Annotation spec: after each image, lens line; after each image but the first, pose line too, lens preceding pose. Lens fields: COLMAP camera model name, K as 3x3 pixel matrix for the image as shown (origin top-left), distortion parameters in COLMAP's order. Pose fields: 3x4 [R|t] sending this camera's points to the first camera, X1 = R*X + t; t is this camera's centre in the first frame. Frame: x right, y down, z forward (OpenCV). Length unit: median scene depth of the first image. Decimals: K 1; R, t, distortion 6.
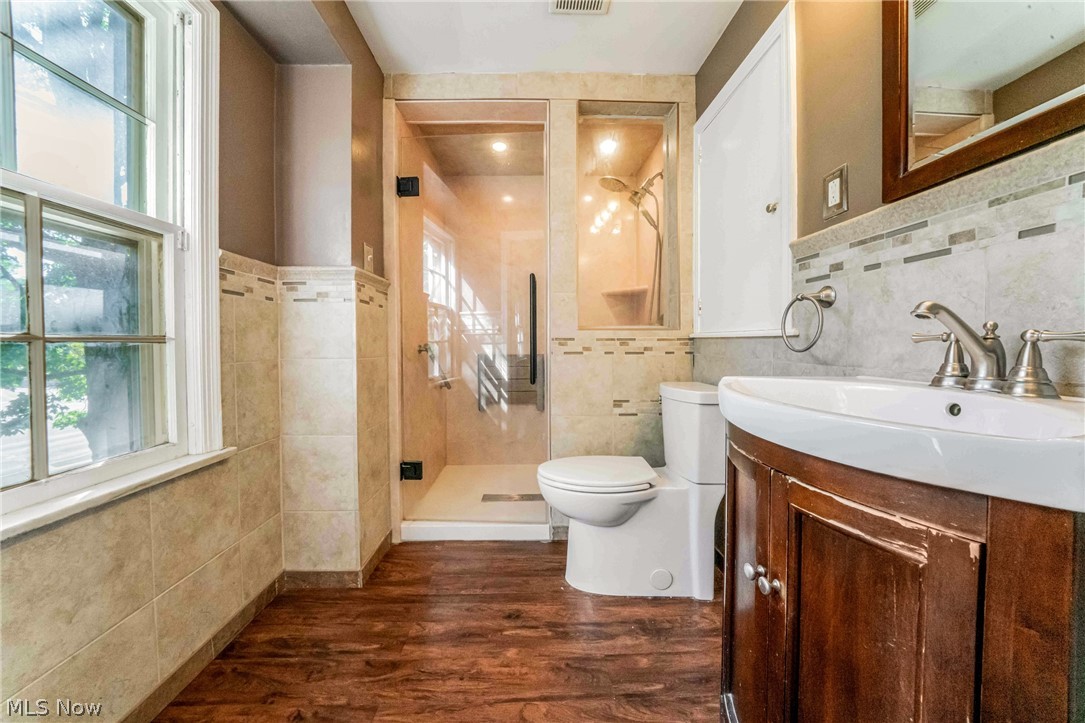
lens RADIAL K [[373.1, 0, 528.7], [0, 373.1, 346.8], [0, 0, 1]] dist [-0.012106, 0.000553]
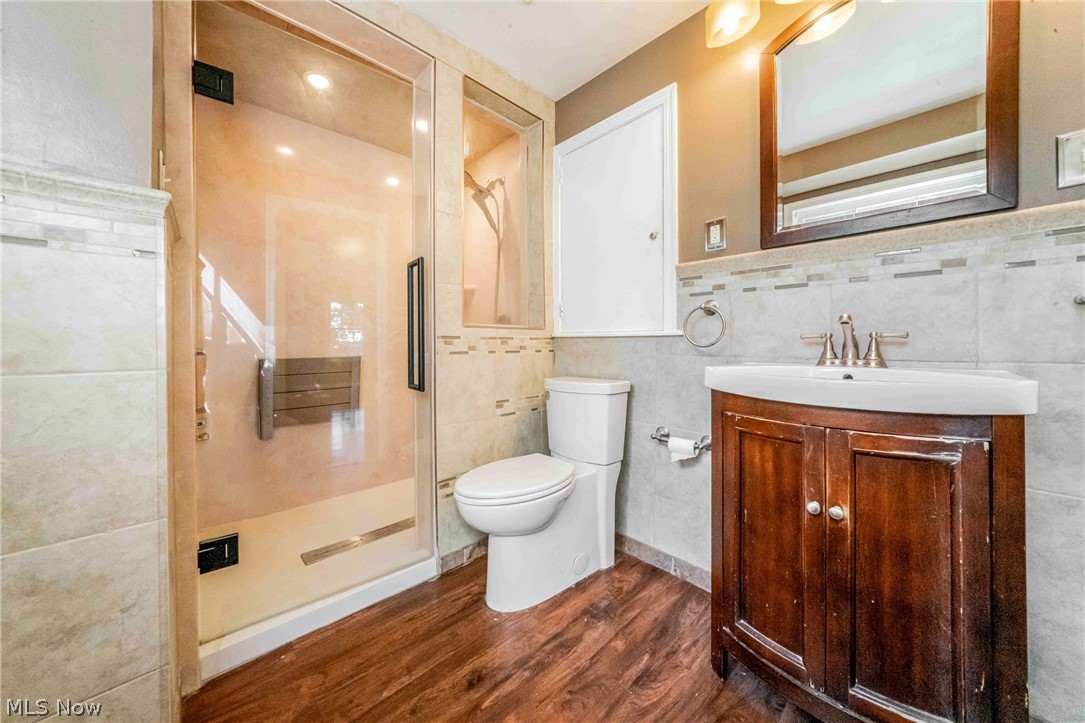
lens RADIAL K [[373.1, 0, 522.7], [0, 373.1, 341.4], [0, 0, 1]] dist [-0.012106, 0.000553]
pose [[0.742797, 0.004028, 0.669505, -0.484134], [0.009090, 0.999829, -0.016100, 0.006875], [-0.669455, 0.018045, 0.742633, 0.315366]]
